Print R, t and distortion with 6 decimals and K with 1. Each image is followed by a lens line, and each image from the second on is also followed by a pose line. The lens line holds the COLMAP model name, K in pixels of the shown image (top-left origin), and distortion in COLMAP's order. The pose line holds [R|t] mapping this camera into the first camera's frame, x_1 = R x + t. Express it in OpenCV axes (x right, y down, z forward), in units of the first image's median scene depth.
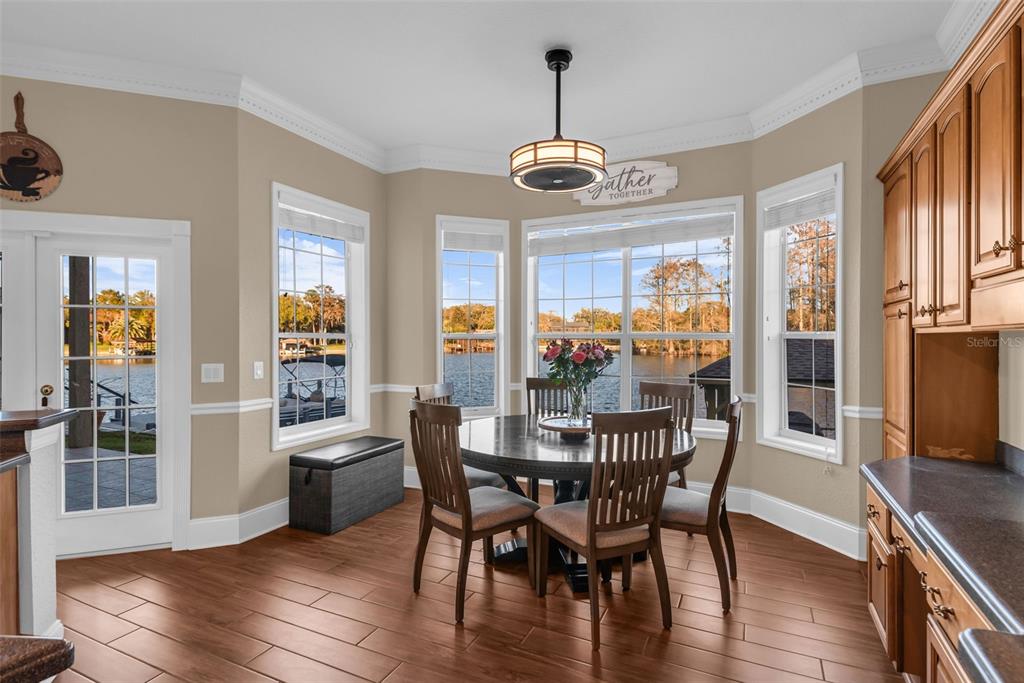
lens RADIAL K [[508.8, 0, 513.0], [0, 508.8, 339.8], [0, 0, 1]] dist [0.015642, -0.000465]
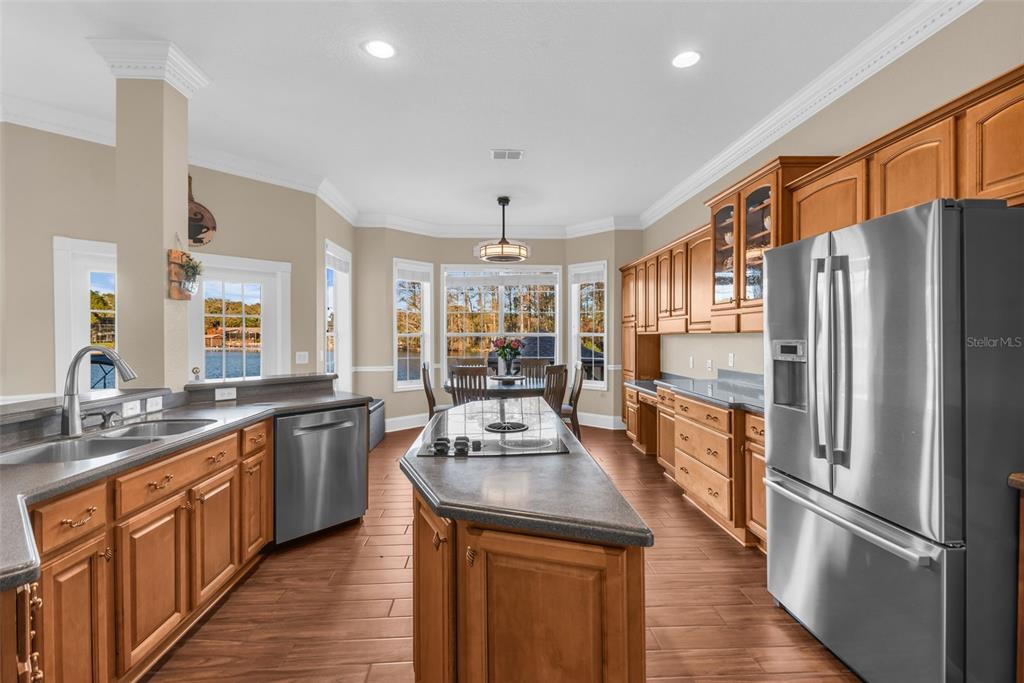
lens RADIAL K [[464.9, 0, 512.0], [0, 464.9, 341.5], [0, 0, 1]] dist [0.004127, 0.000008]
pose [[0.874805, -0.005585, 0.484442, -0.785240], [0.001856, 0.999965, 0.008176, 0.003725], [-0.484471, -0.006253, 0.874785, -0.656336]]
